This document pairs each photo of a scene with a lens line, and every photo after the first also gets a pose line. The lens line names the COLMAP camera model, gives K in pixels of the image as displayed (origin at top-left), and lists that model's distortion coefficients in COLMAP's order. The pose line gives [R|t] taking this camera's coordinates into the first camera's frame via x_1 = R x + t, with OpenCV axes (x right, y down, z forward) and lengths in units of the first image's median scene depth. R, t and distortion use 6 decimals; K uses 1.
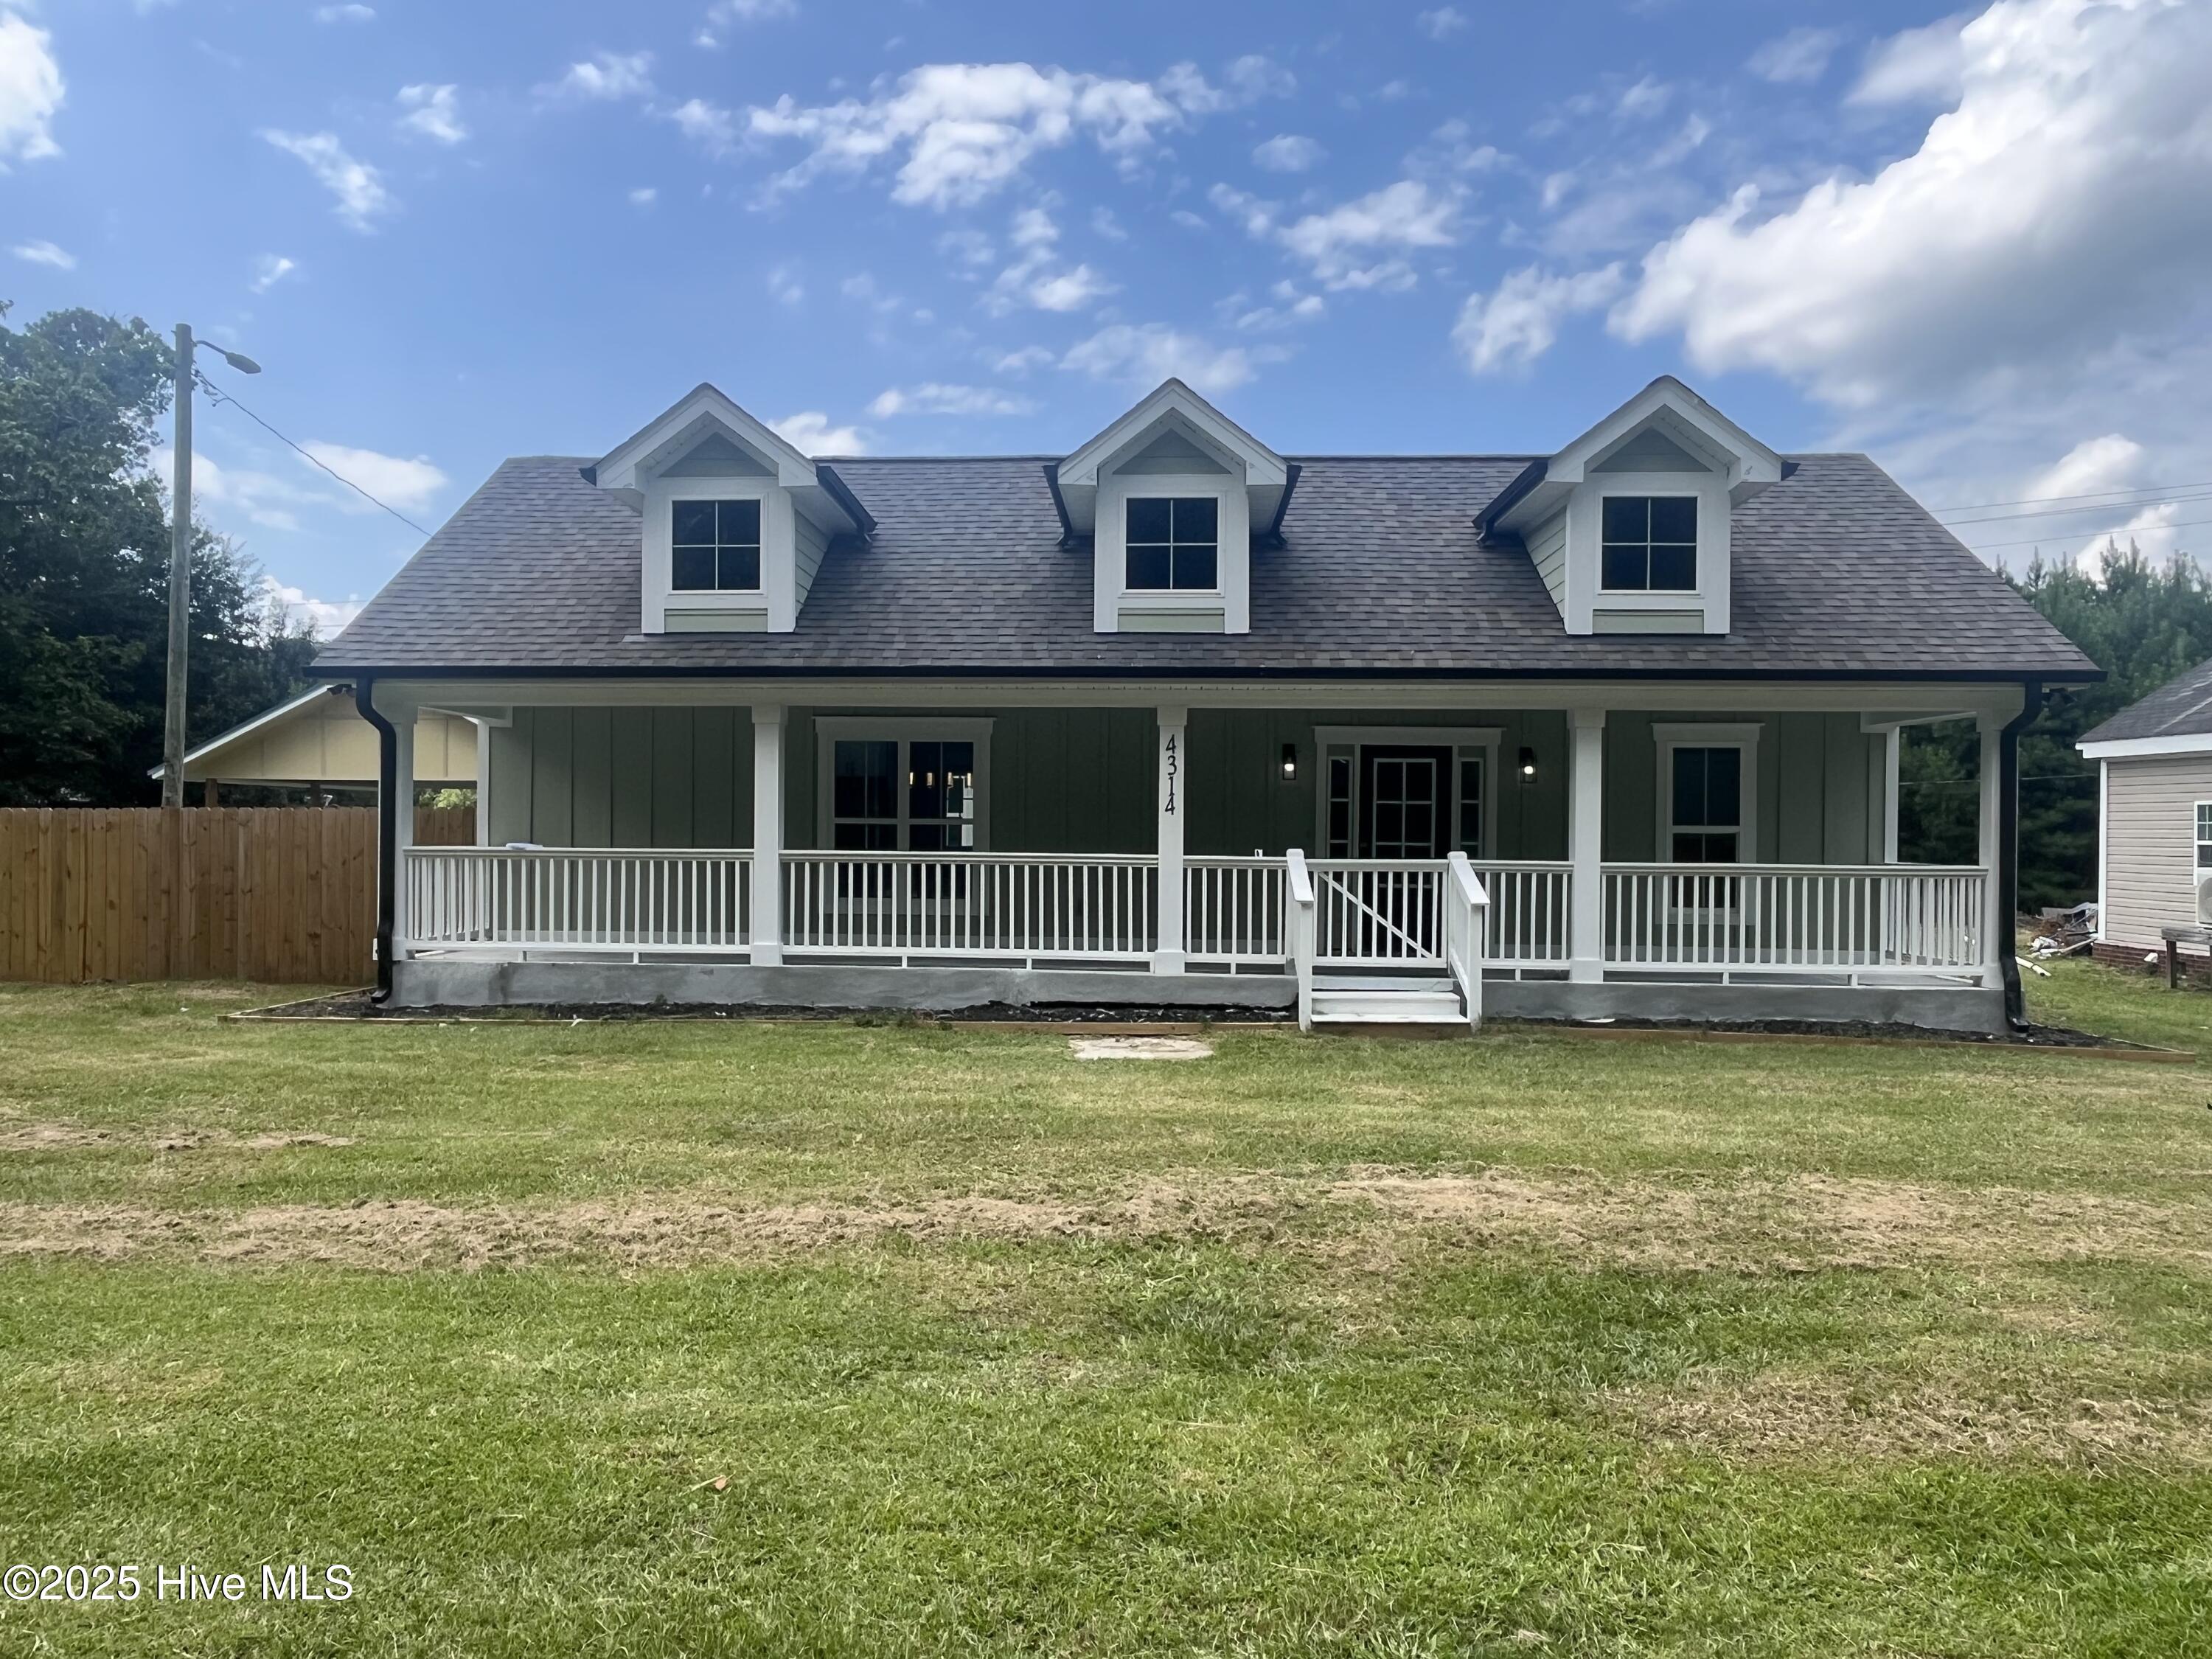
lens RADIAL K [[1491.3, 0, 1072.6], [0, 1491.3, 836.6], [0, 0, 1]] dist [0.002372, 0.000967]
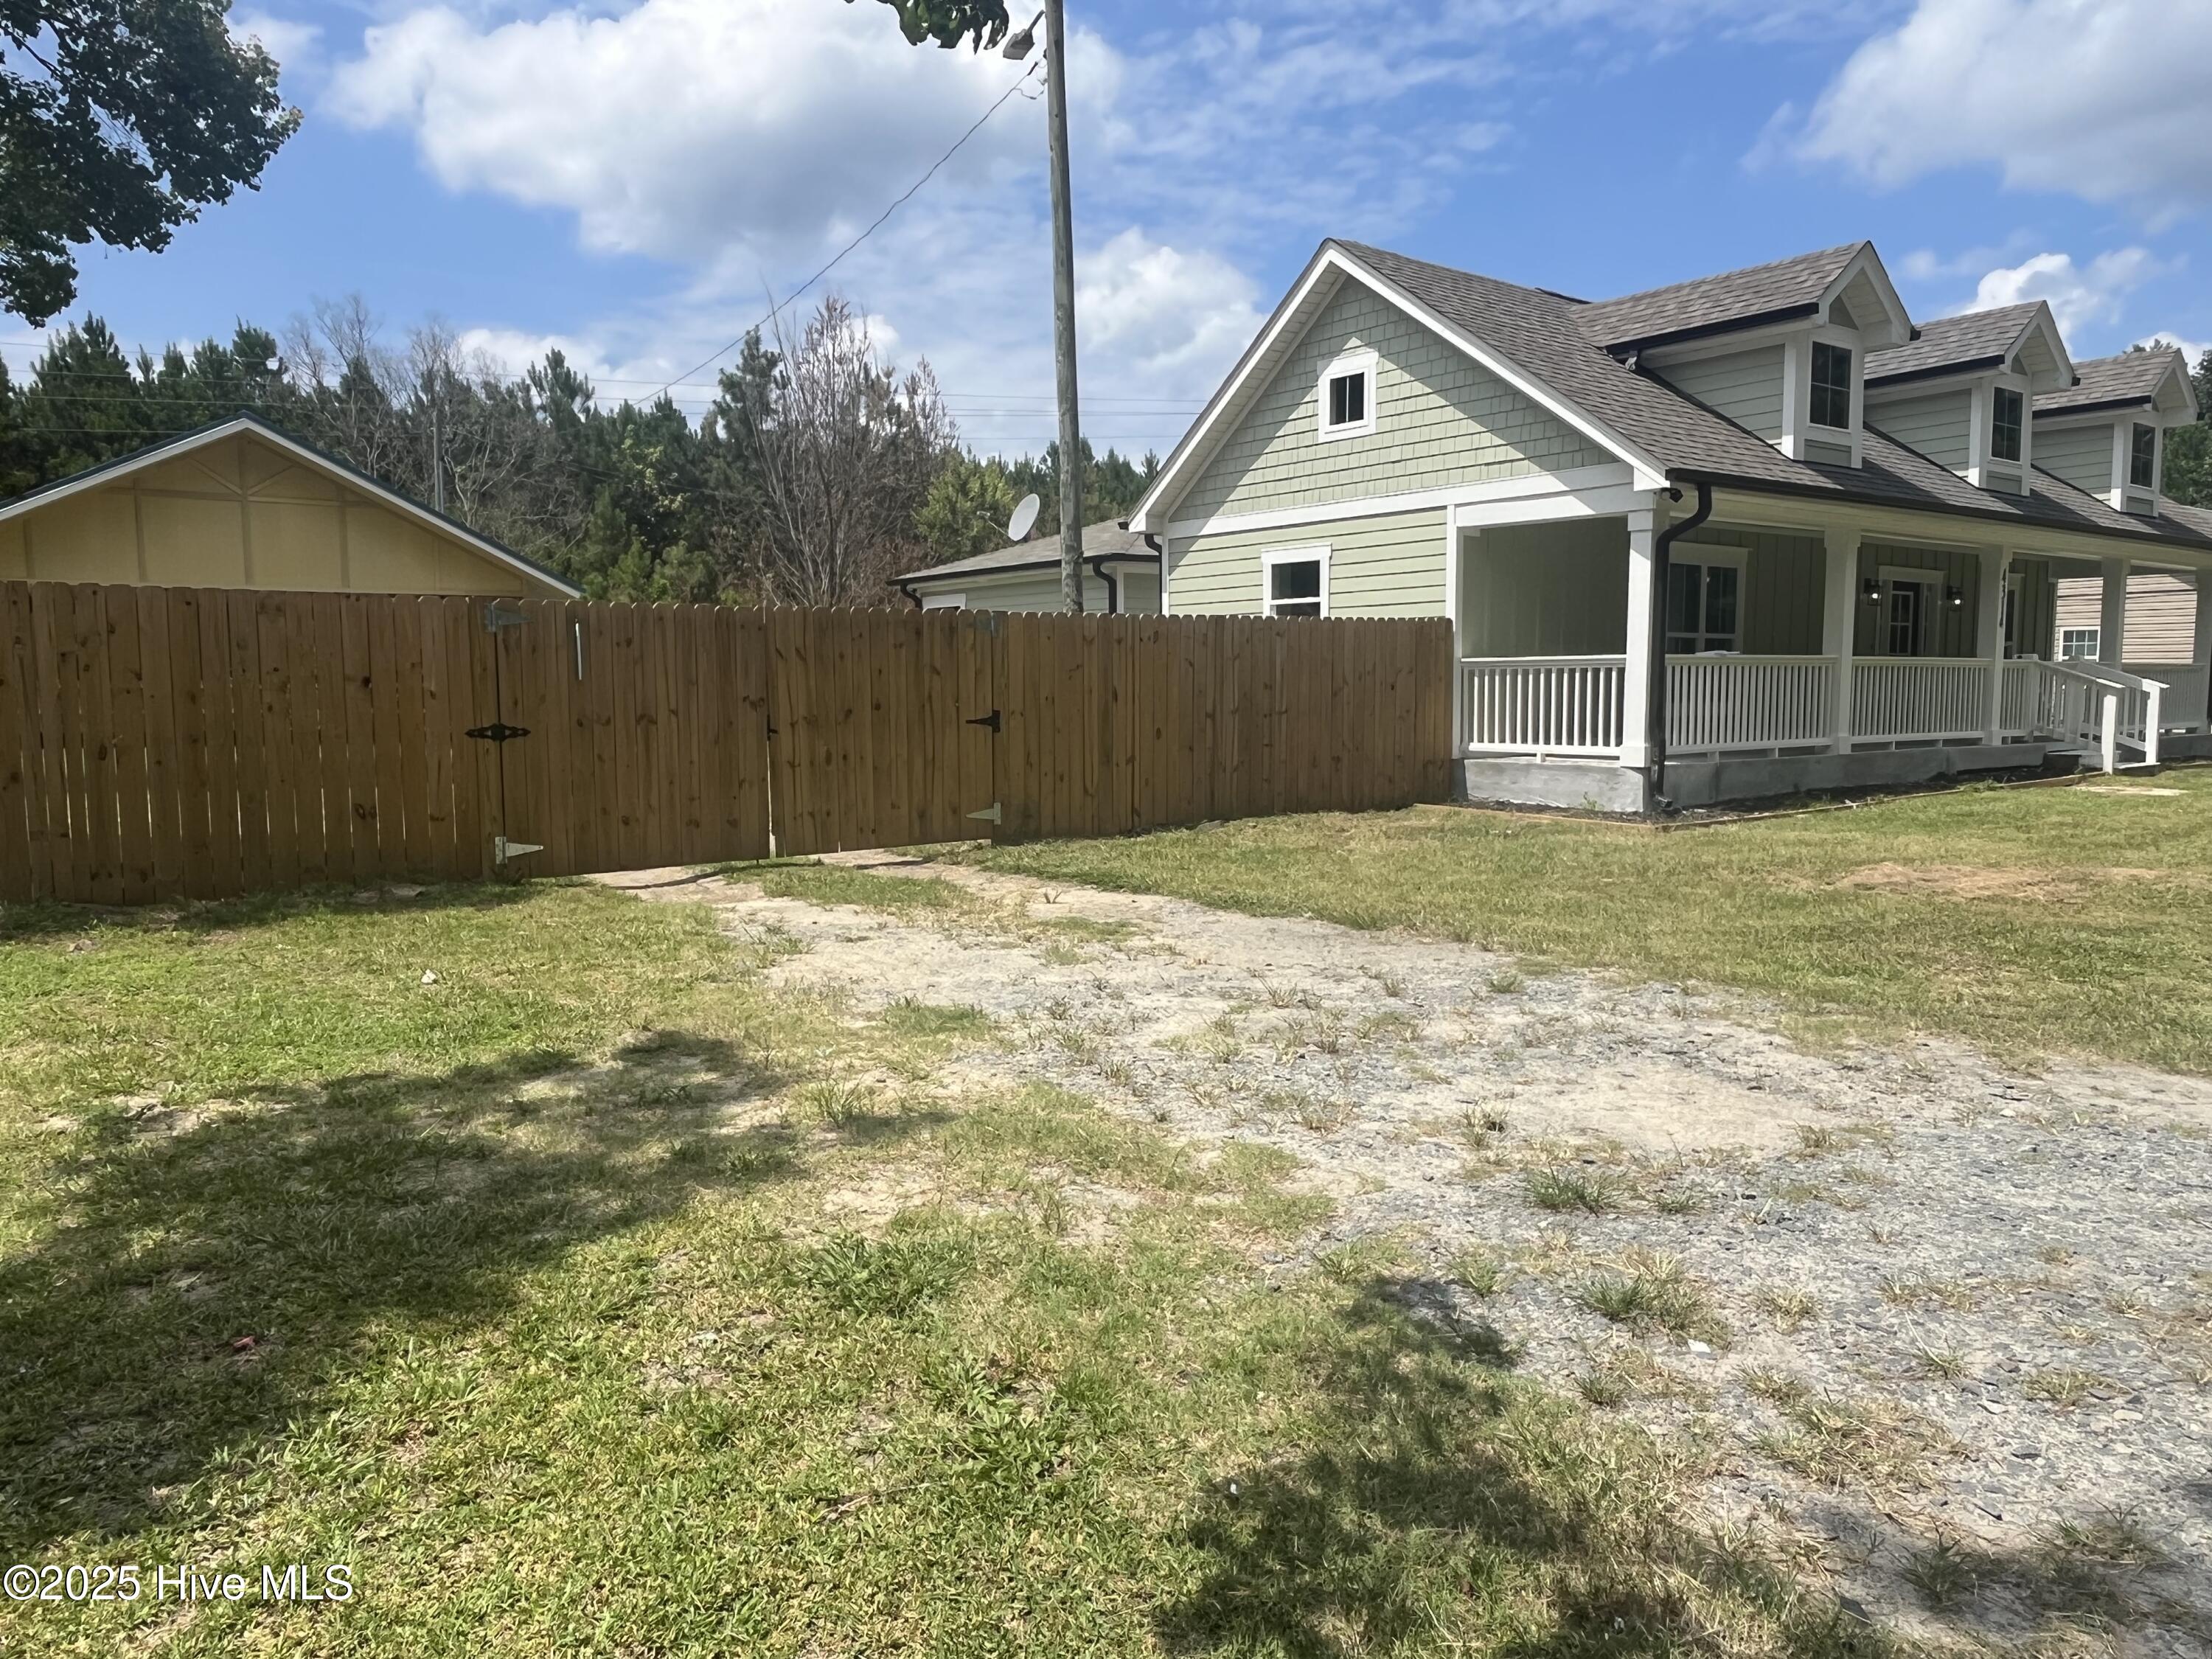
lens RADIAL K [[1532.3, 0, 1106.0], [0, 1532.3, 829.5], [0, 0, 1]] dist [0.005323, 0.003252]
pose [[0.755035, -0.075279, 0.651349, -1.456937], [0.013316, 0.994943, 0.099553, 0.016846], [-0.655550, -0.066493, 0.752219, 0.463375]]
